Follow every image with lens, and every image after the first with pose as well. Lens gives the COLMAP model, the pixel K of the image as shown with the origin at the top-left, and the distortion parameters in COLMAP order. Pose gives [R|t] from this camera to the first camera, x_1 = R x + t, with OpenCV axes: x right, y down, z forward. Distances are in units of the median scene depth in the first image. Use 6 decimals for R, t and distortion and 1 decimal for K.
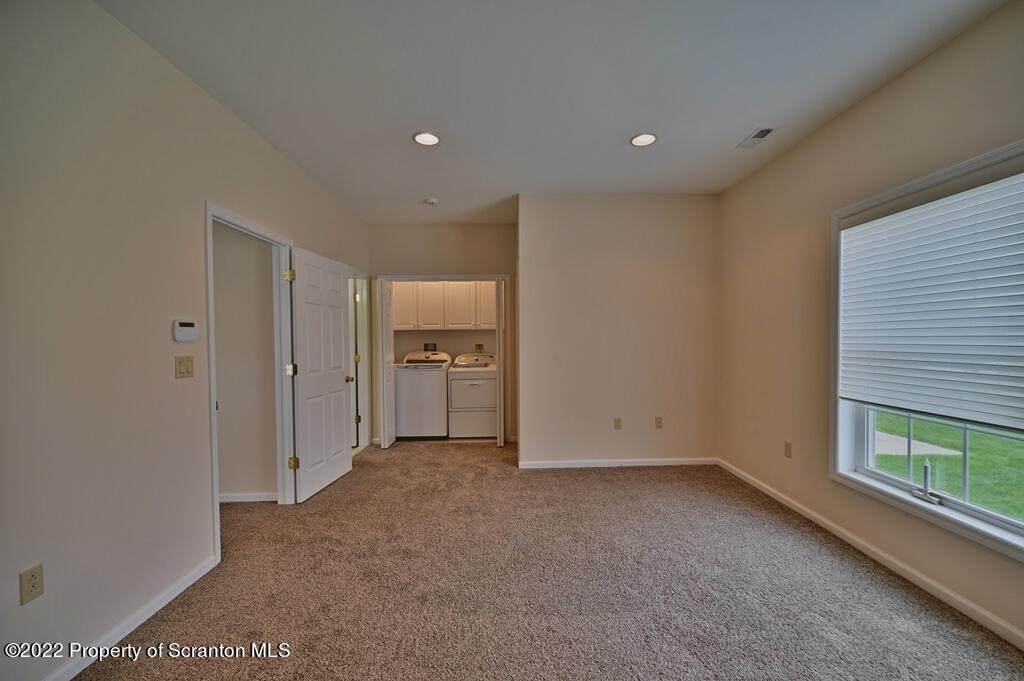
lens RADIAL K [[405.9, 0, 516.1], [0, 405.9, 343.0], [0, 0, 1]] dist [0.000113, 0.000086]
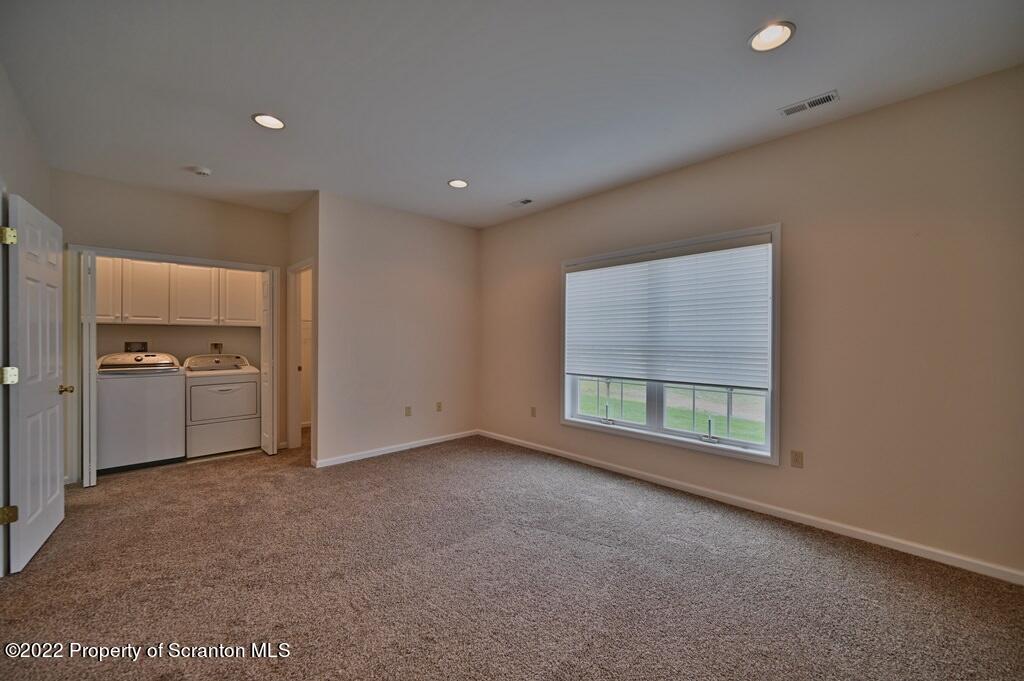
lens RADIAL K [[405.9, 0, 519.0], [0, 405.9, 337.5], [0, 0, 1]] dist [0.000113, 0.000086]
pose [[0.736201, 0.011843, 0.676659, -0.310179], [0.001087, 0.999825, -0.018682, 0.012041], [-0.676762, 0.014490, 0.736059, -0.061080]]
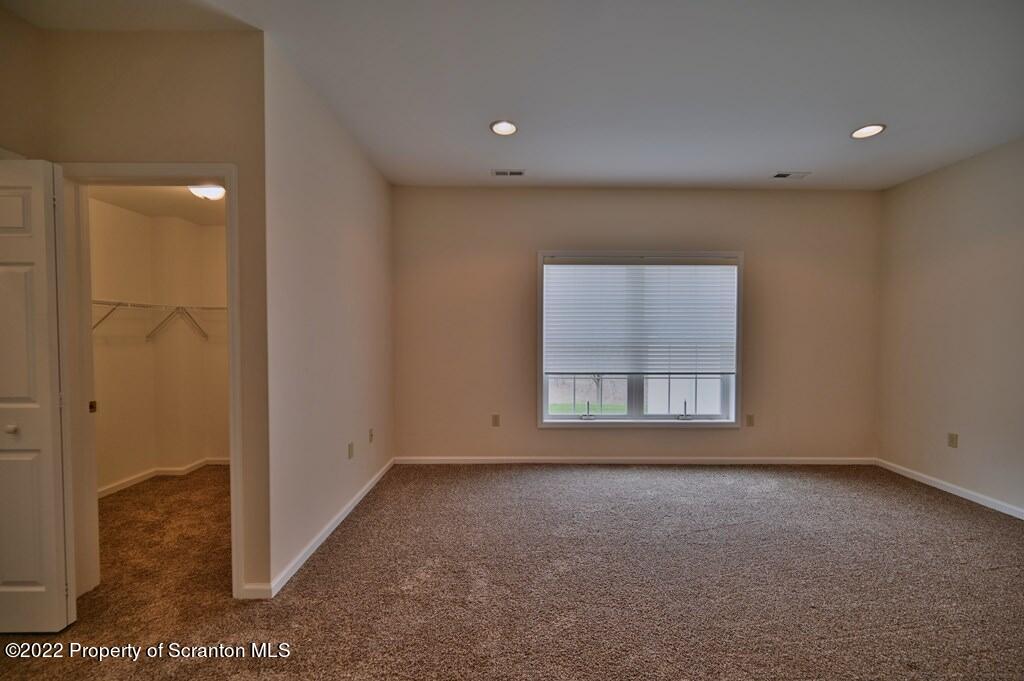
lens RADIAL K [[405.9, 0, 520.1], [0, 405.9, 344.5], [0, 0, 1]] dist [0.000113, 0.000086]
pose [[0.010215, -0.025096, 0.999633, -0.489032], [0.009479, 0.999643, 0.025000, -0.009236], [-0.999903, 0.009221, 0.010449, 0.711046]]
